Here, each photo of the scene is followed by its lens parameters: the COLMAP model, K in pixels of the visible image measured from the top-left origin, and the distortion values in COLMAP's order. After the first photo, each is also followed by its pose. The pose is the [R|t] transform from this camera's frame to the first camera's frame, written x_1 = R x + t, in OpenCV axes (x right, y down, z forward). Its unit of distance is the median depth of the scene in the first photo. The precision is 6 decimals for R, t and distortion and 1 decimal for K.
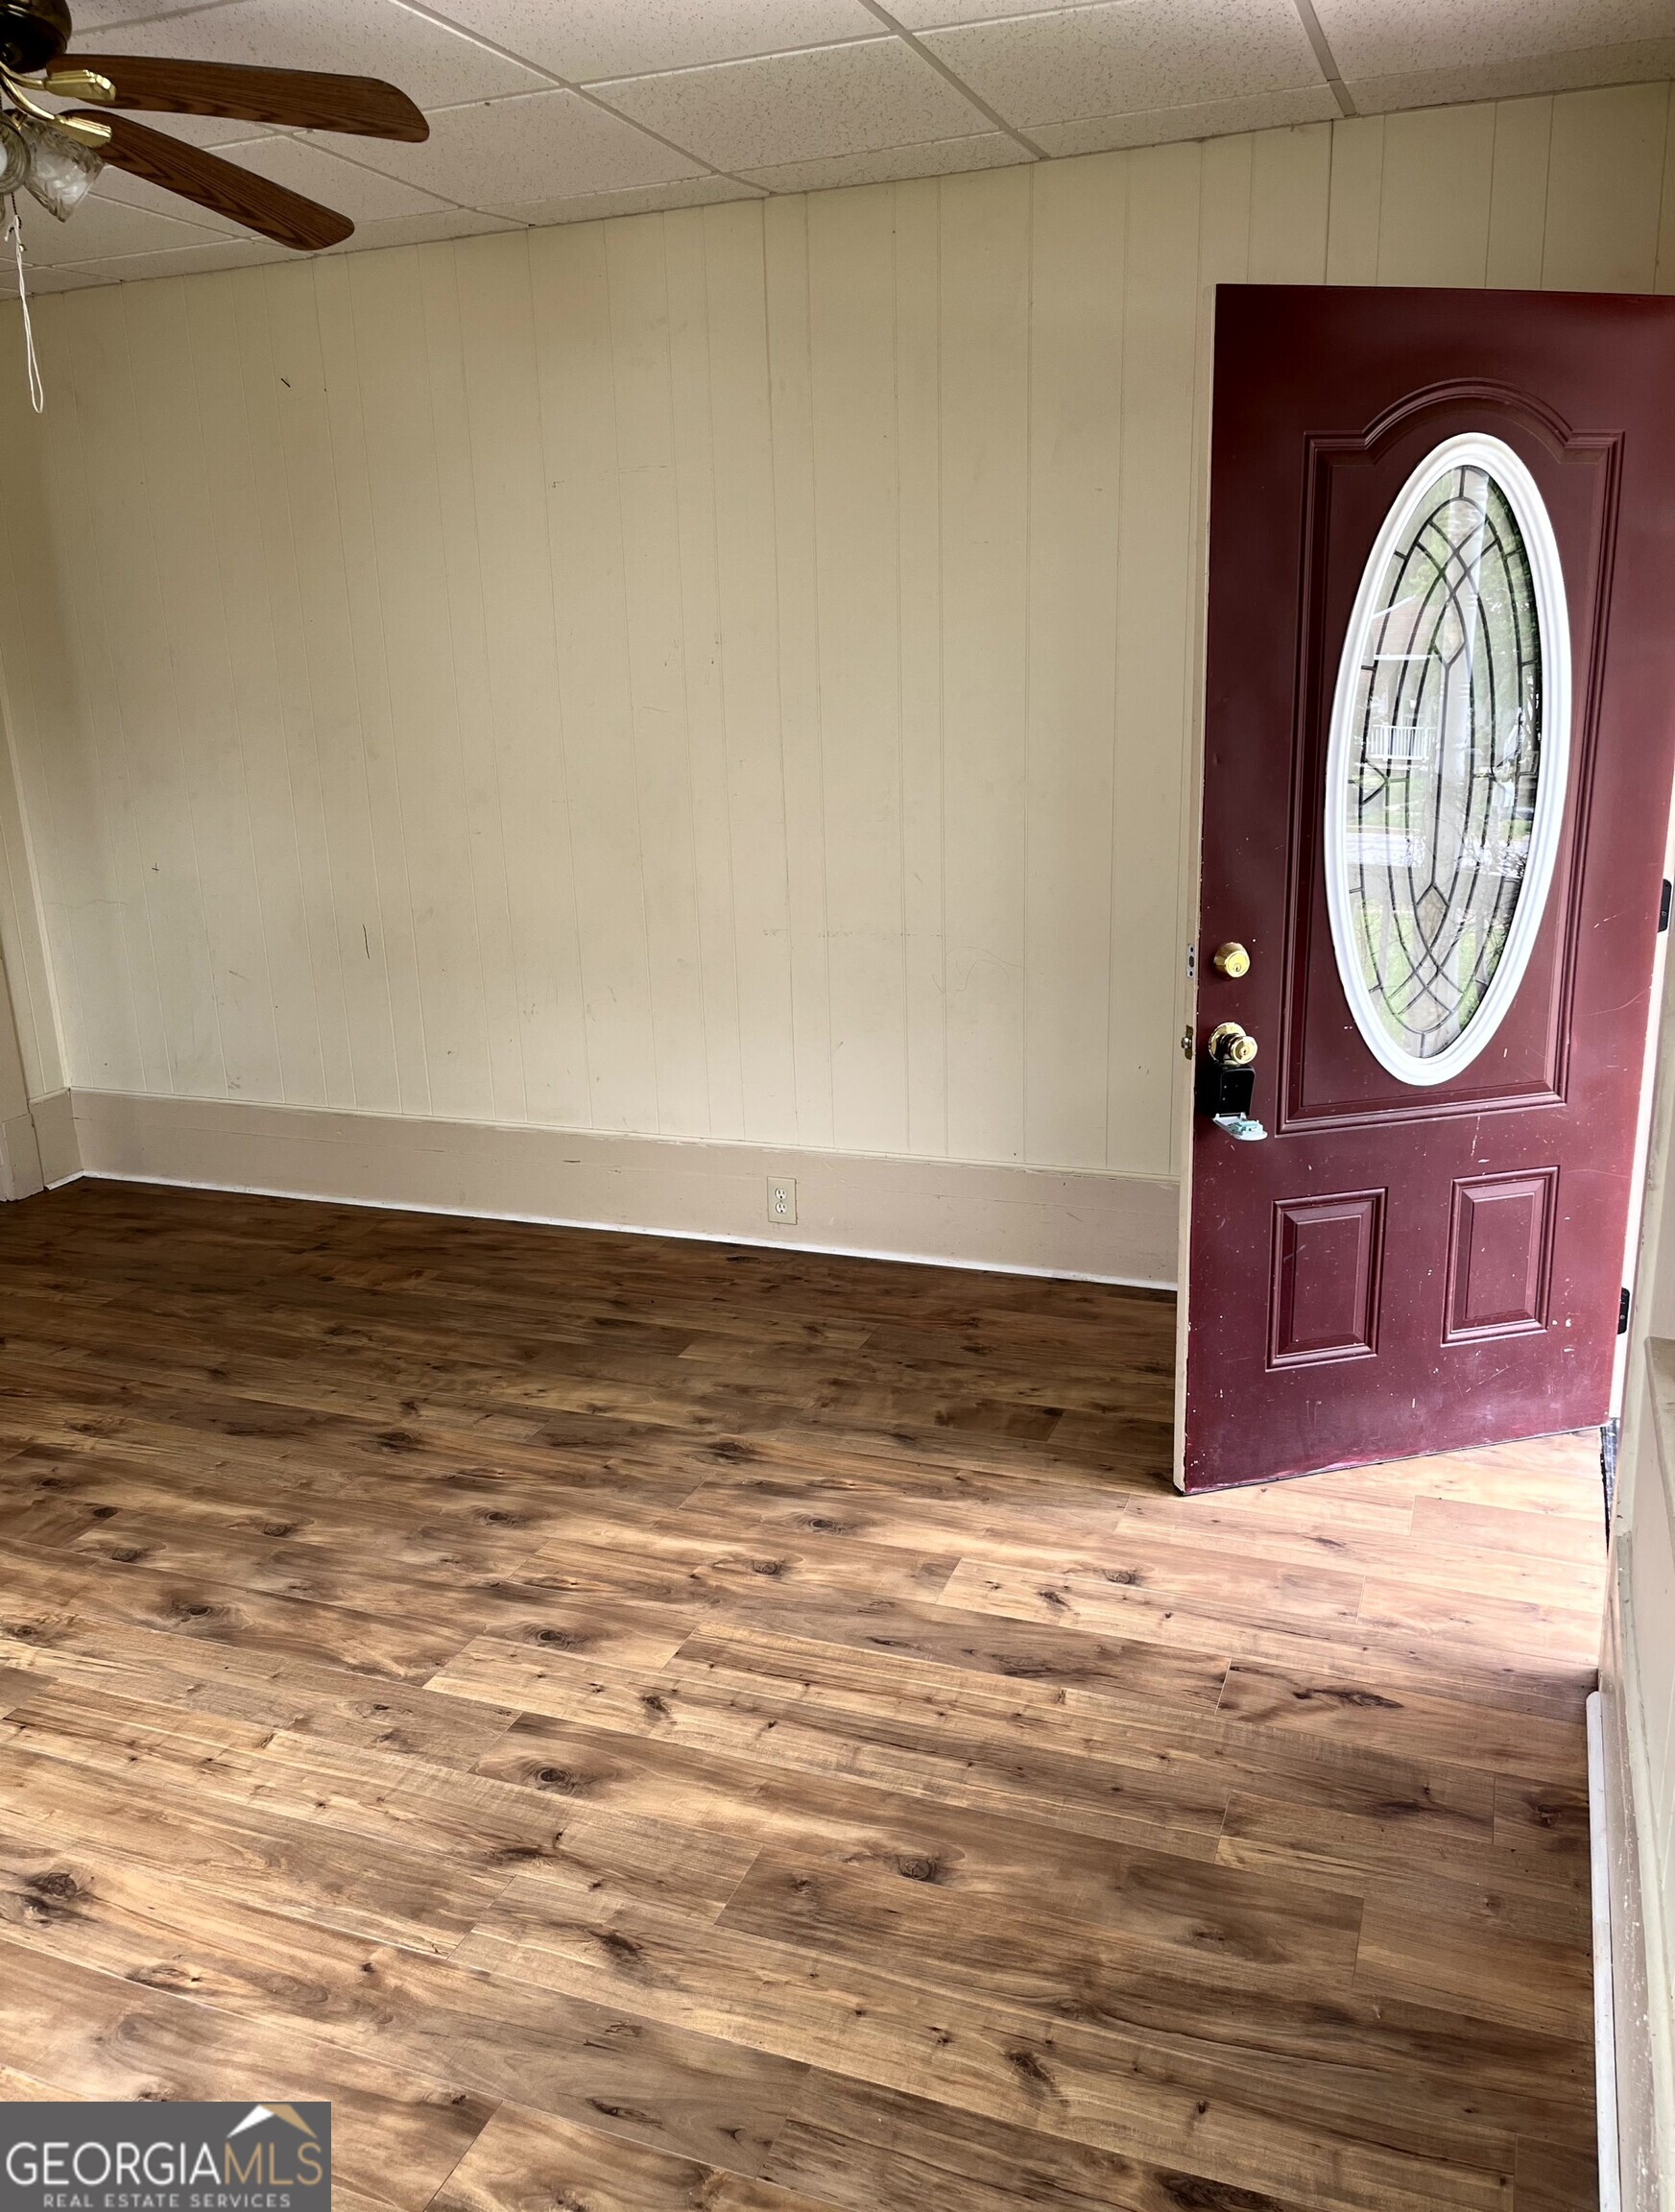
lens RADIAL K [[1701.2, 0, 840.2], [0, 1701.2, 1107.6], [0, 0, 1]] dist [0.066345, -0.096929]
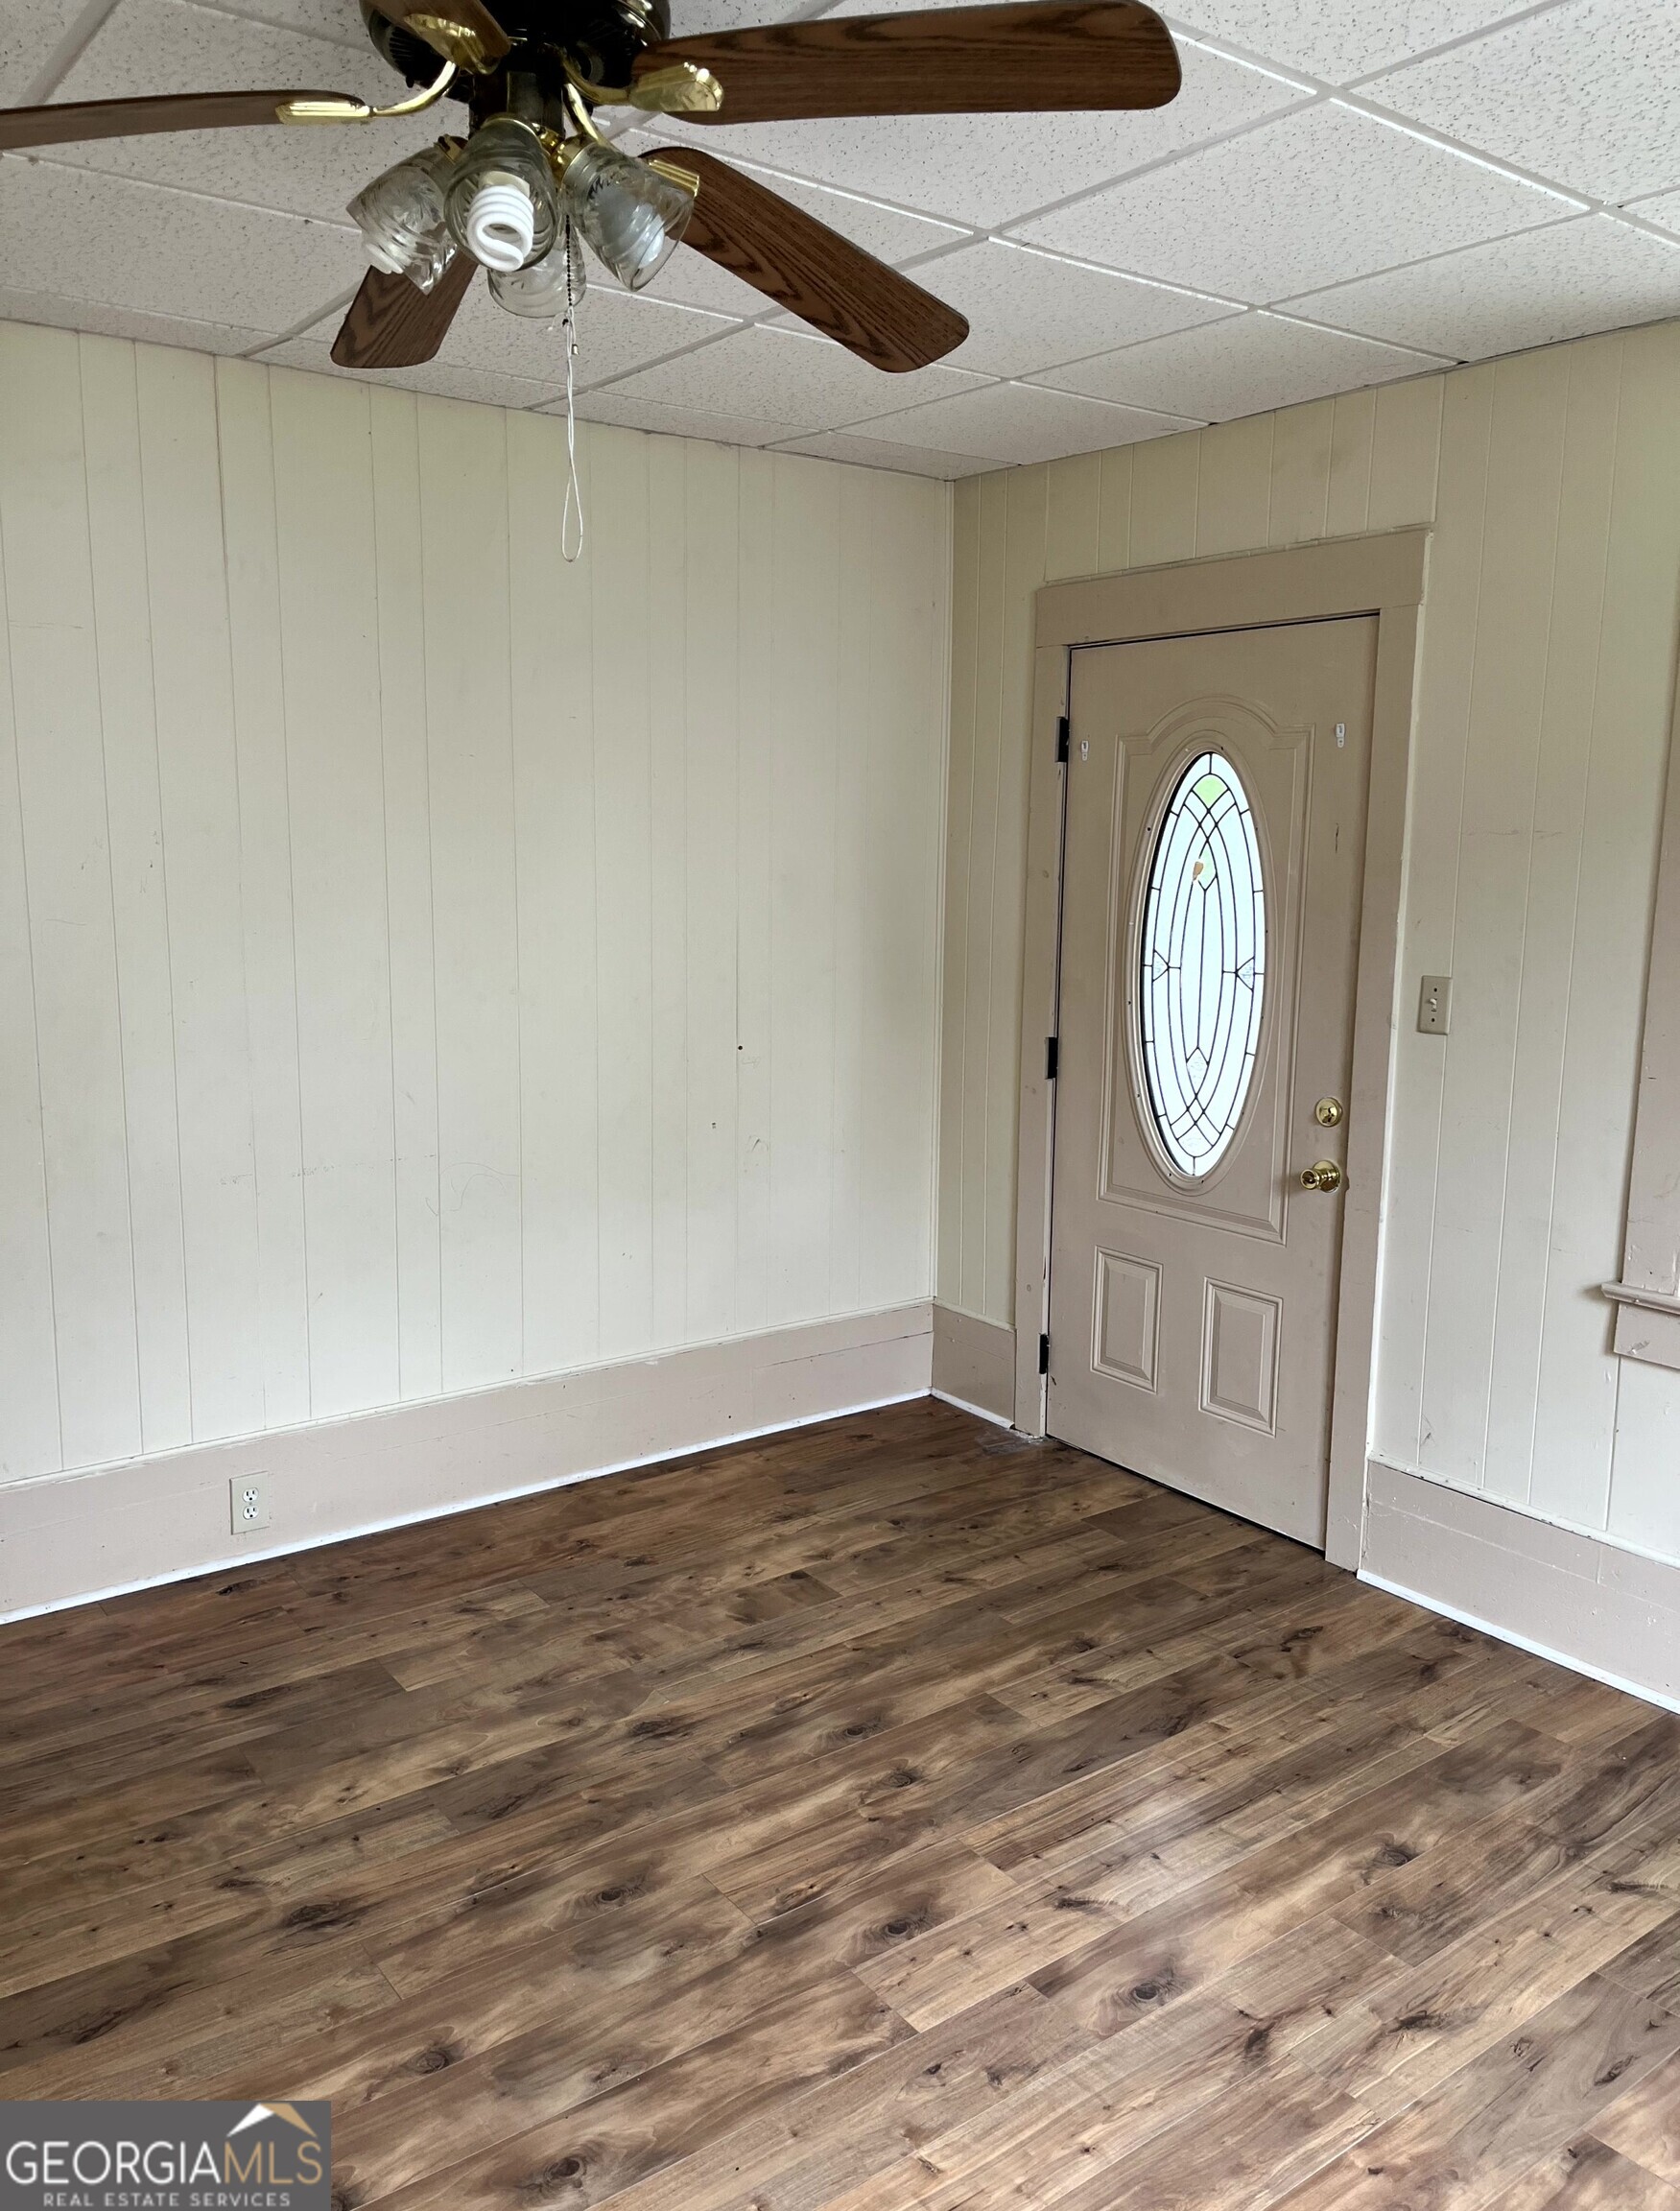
lens RADIAL K [[1700.4, 0, 816.0], [0, 1700.4, 1100.1], [0, 0, 1]] dist [0.066345, -0.096929]
pose [[0.524122, -0.094134, 0.846425, -0.886464], [0.192438, 0.981258, -0.010031, -0.116991], [-0.829617, 0.168142, 0.532414, 0.459105]]
